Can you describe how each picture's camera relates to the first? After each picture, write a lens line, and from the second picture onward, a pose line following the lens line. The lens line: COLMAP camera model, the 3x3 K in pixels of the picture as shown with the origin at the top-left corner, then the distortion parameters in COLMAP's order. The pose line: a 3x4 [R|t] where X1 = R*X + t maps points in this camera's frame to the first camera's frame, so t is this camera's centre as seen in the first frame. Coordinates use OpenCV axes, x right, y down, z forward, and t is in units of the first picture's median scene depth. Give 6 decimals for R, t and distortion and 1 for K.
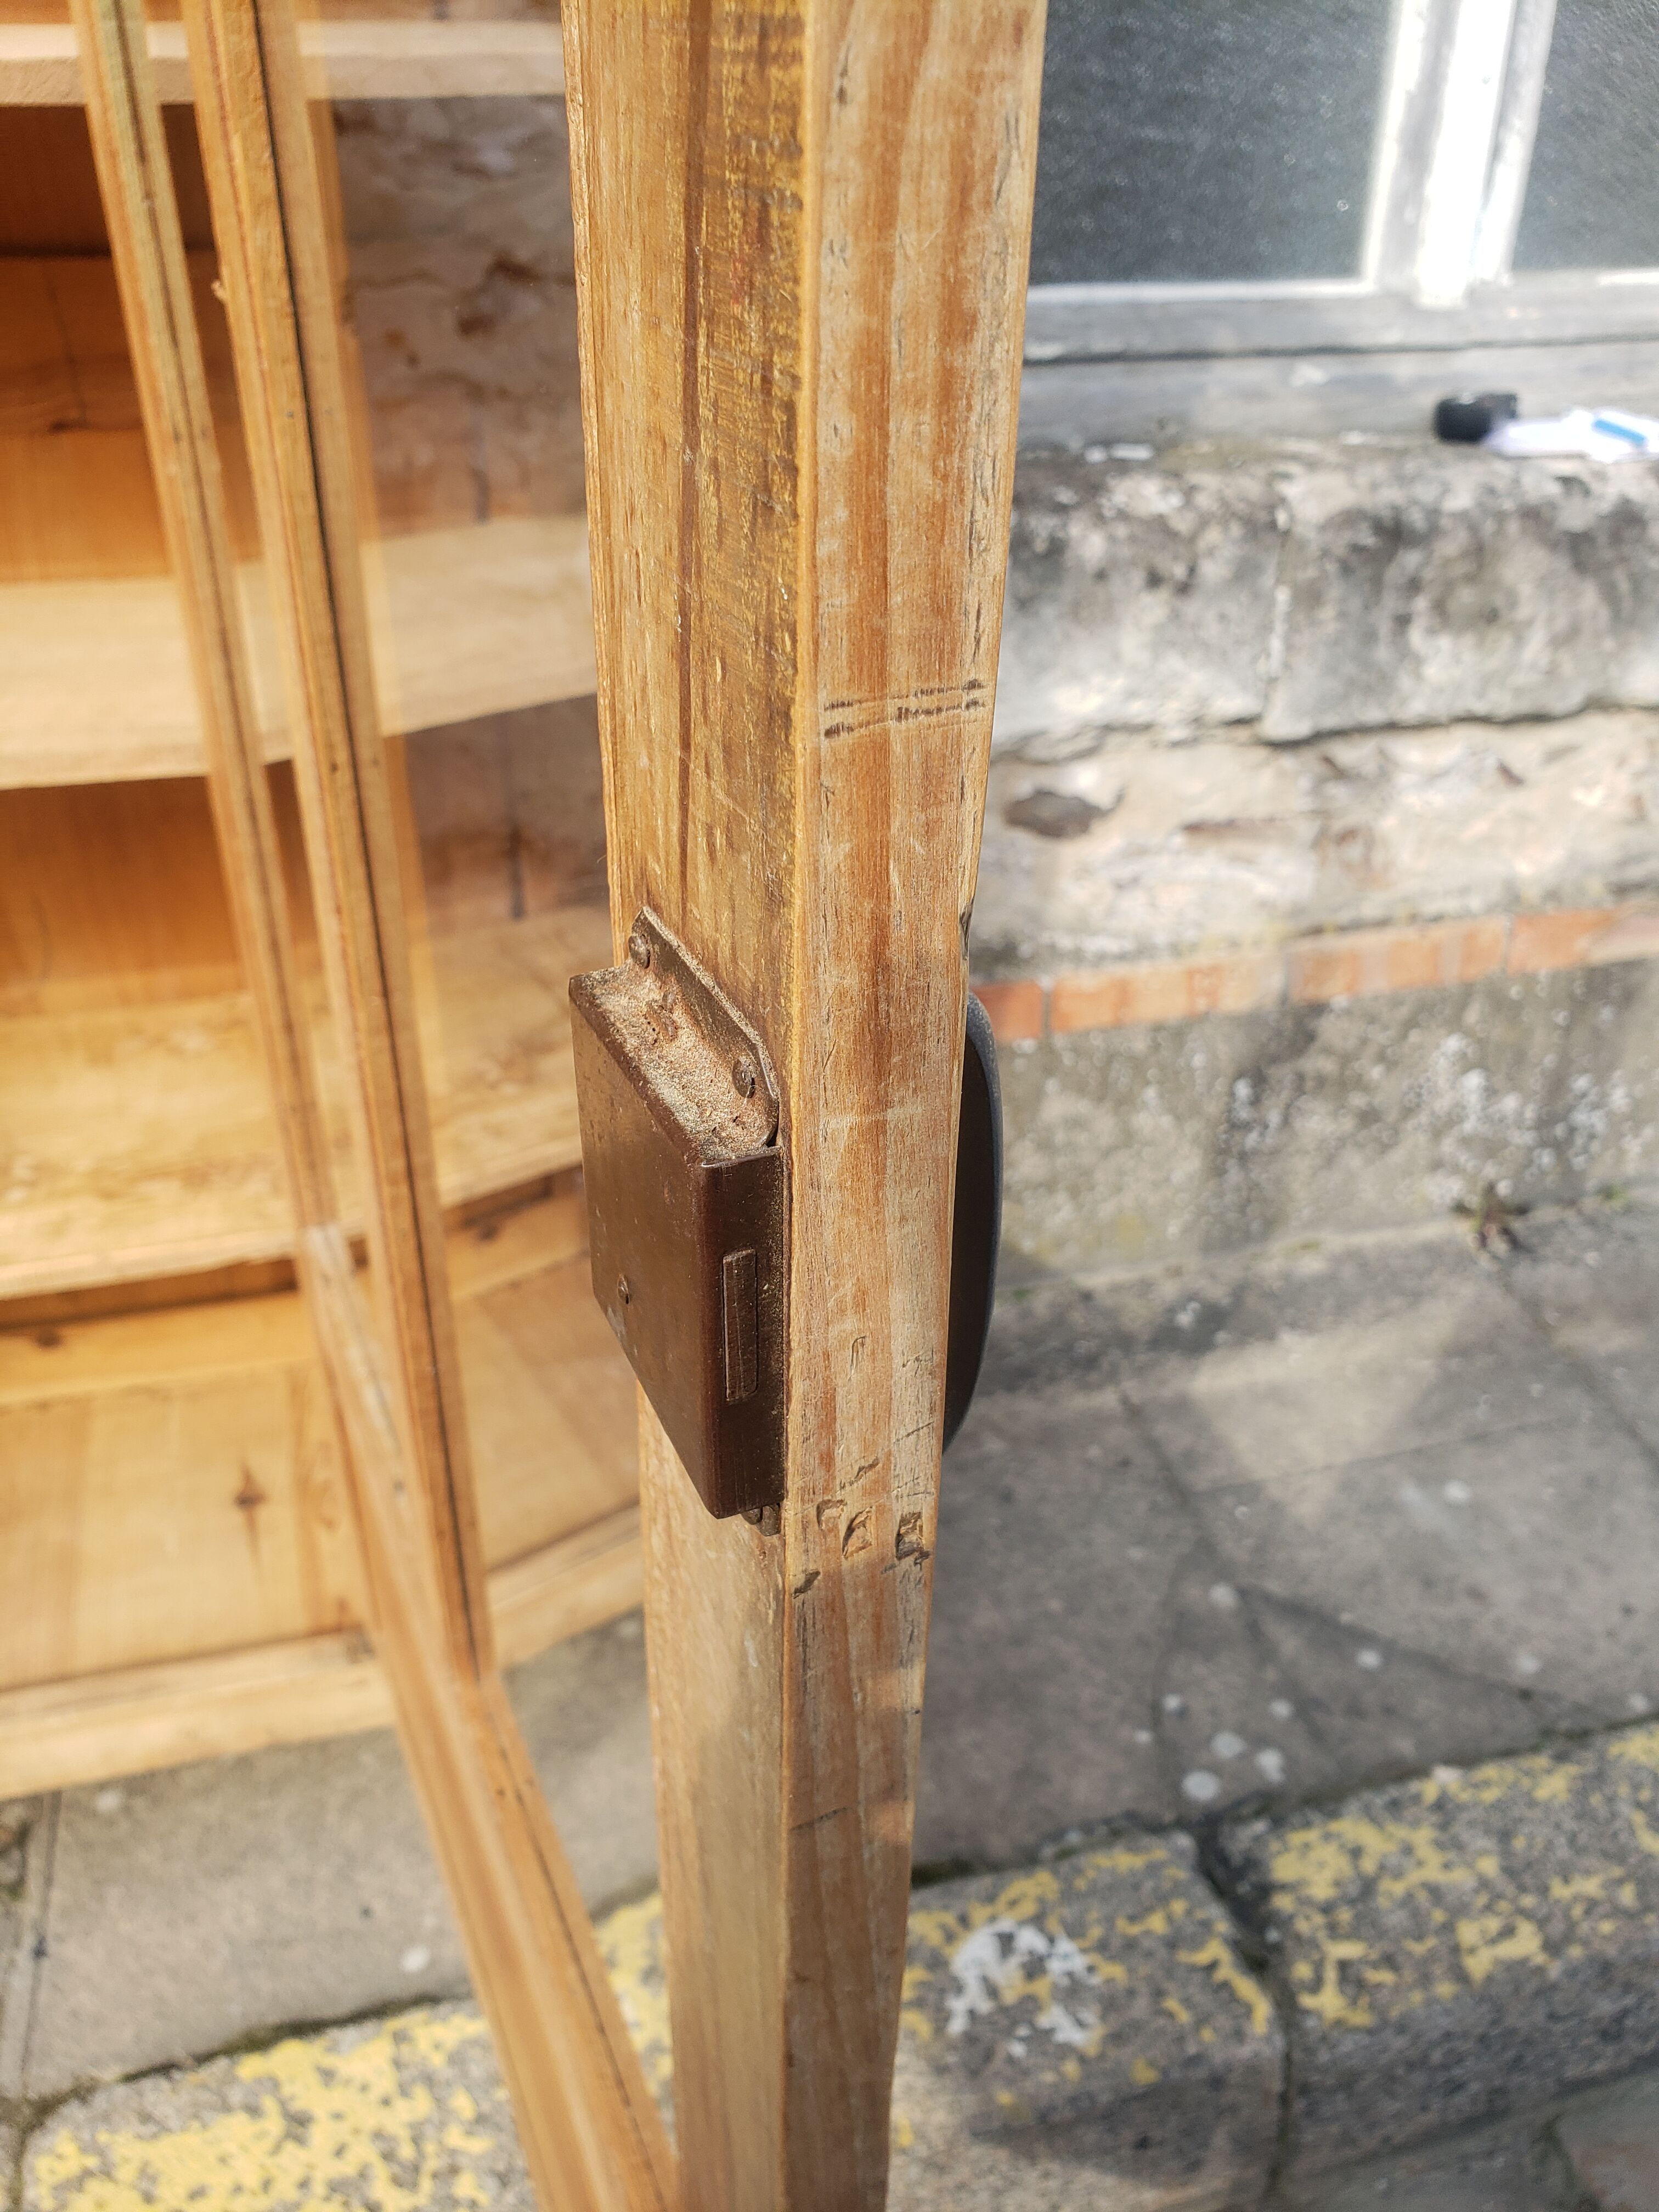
lens RADIAL K [[1755.6, 0, 829.3], [0, 1755.6, 1095.6], [0, 0, 1]] dist [0.020532, -0.016896]
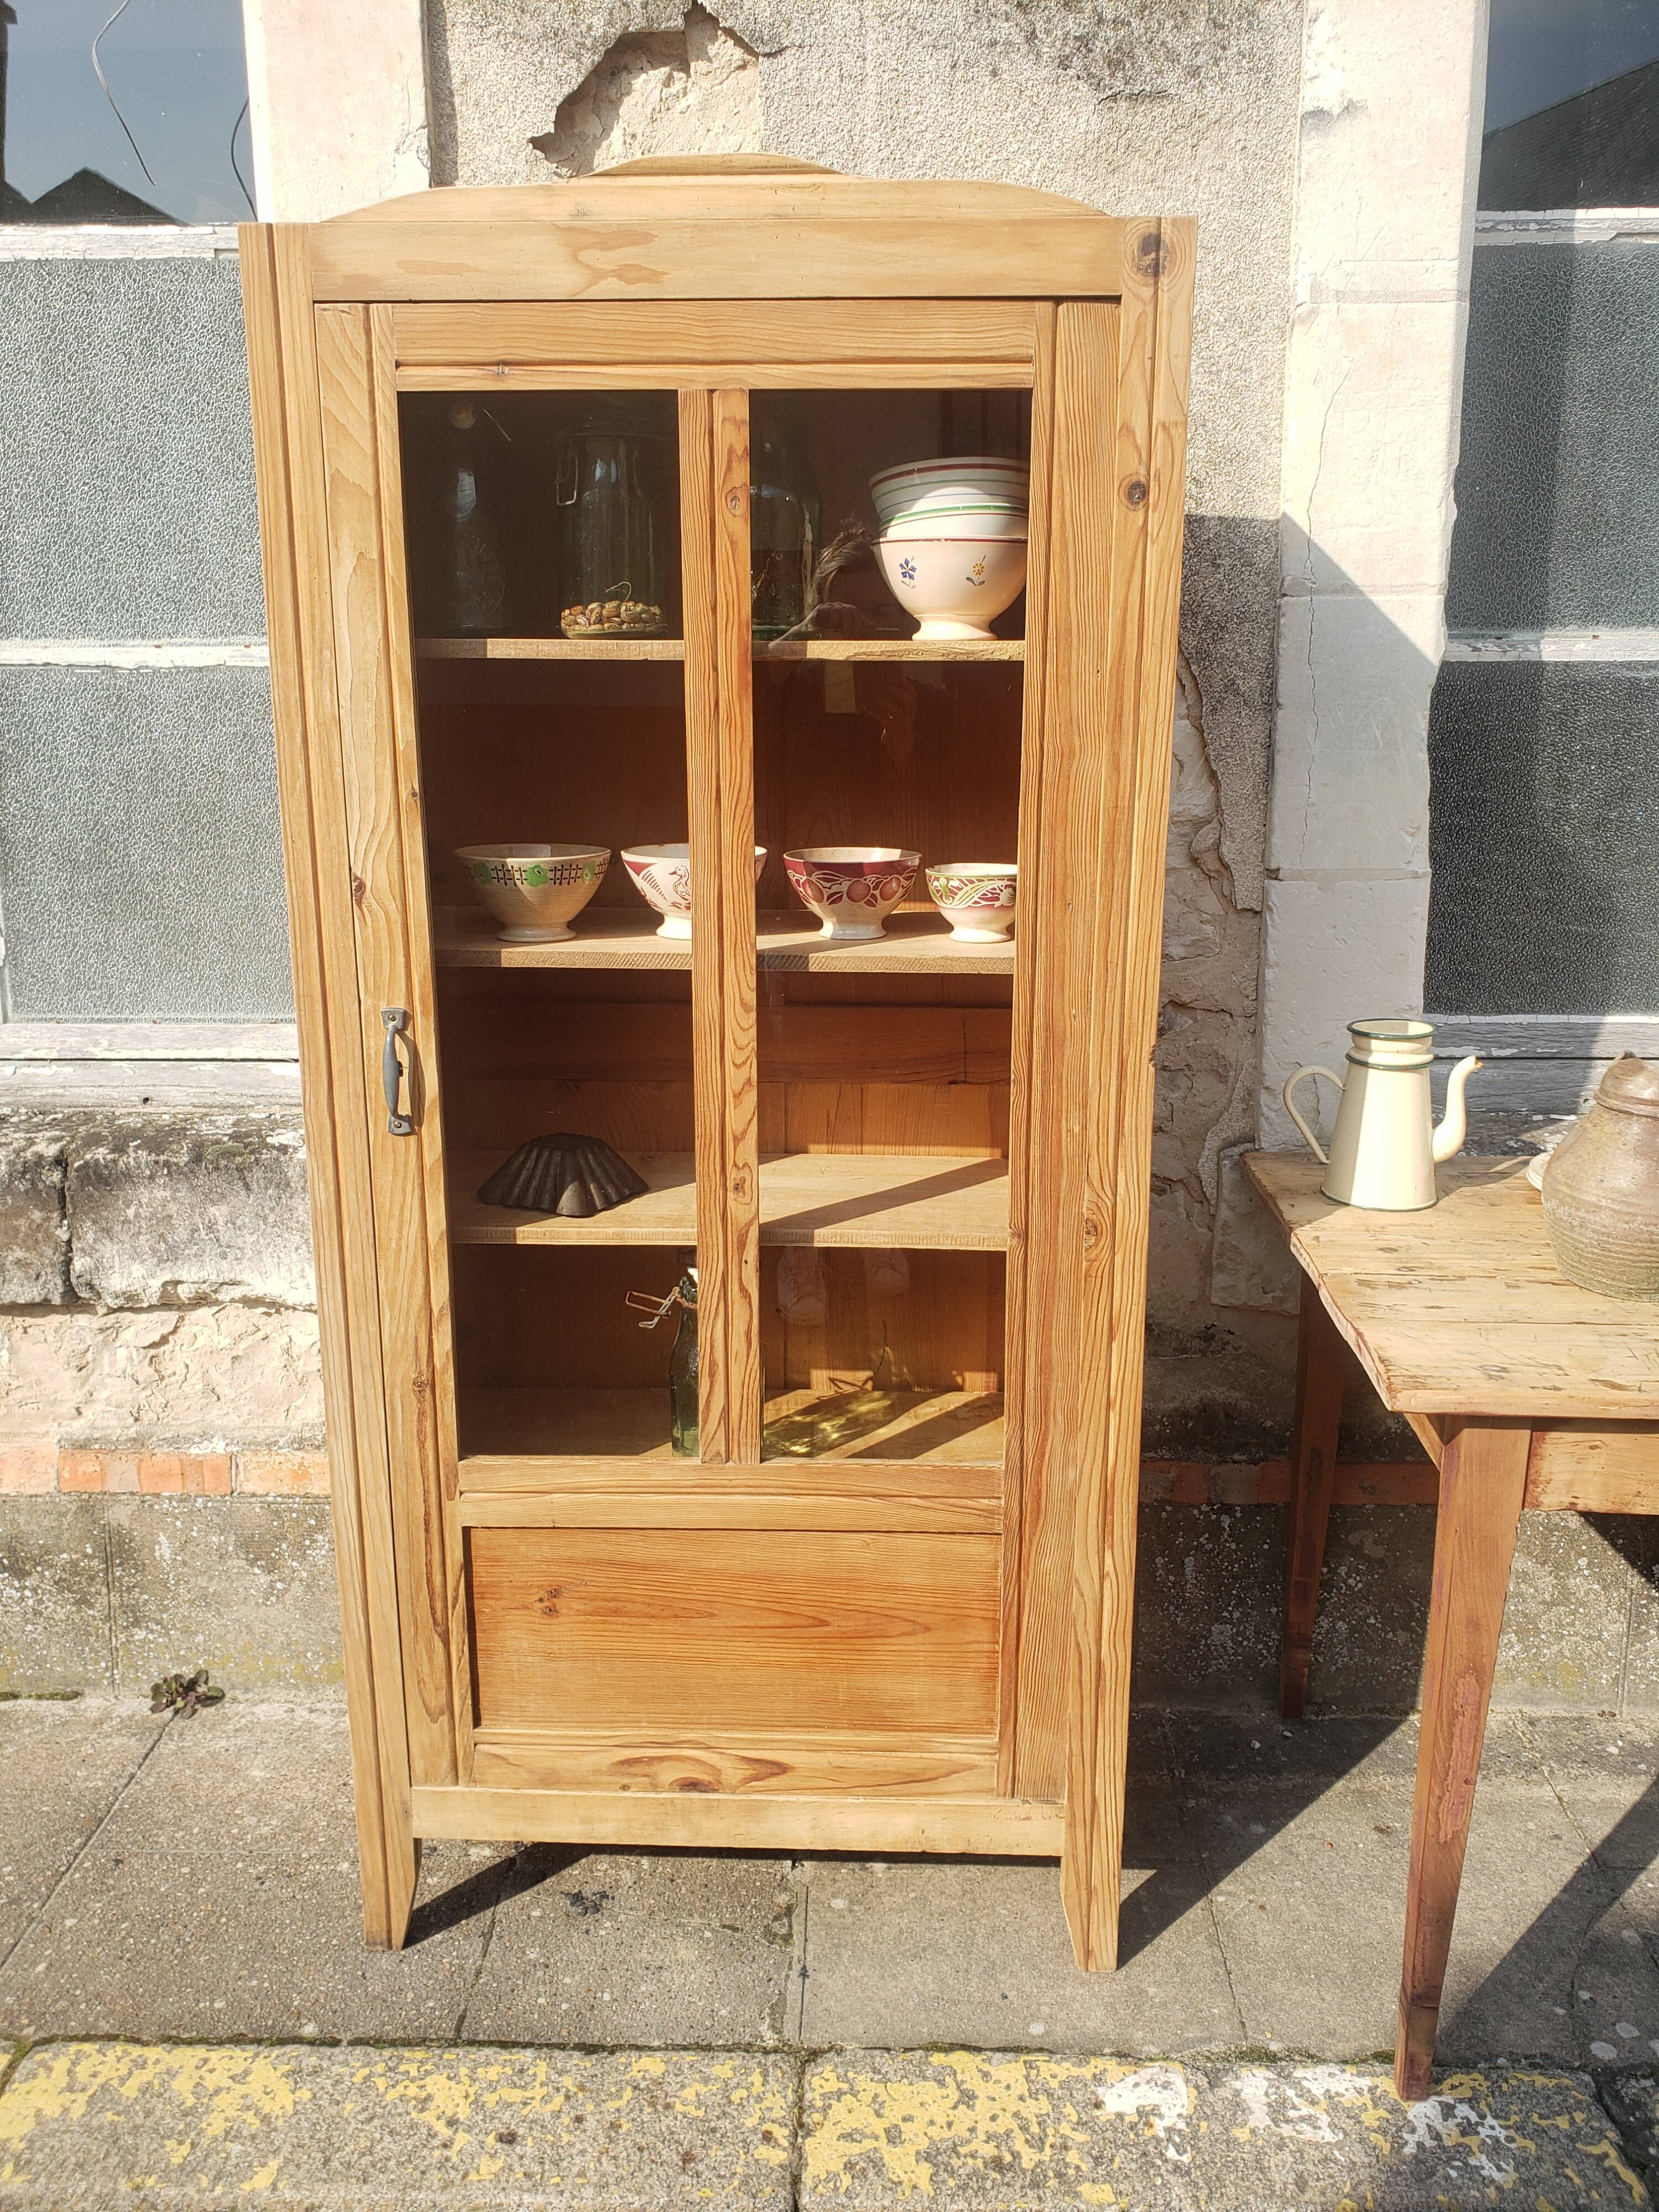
lens RADIAL K [[1727.4, 0, 828.0], [0, 1727.4, 1069.7], [0, 0, 1]] dist [-0.007130, 0.035740]
pose [[0.958416, 0.050819, -0.280812, -0.028043], [-0.140530, 0.940480, -0.309432, 0.192911], [0.248373, 0.336027, 0.908513, -0.685080]]
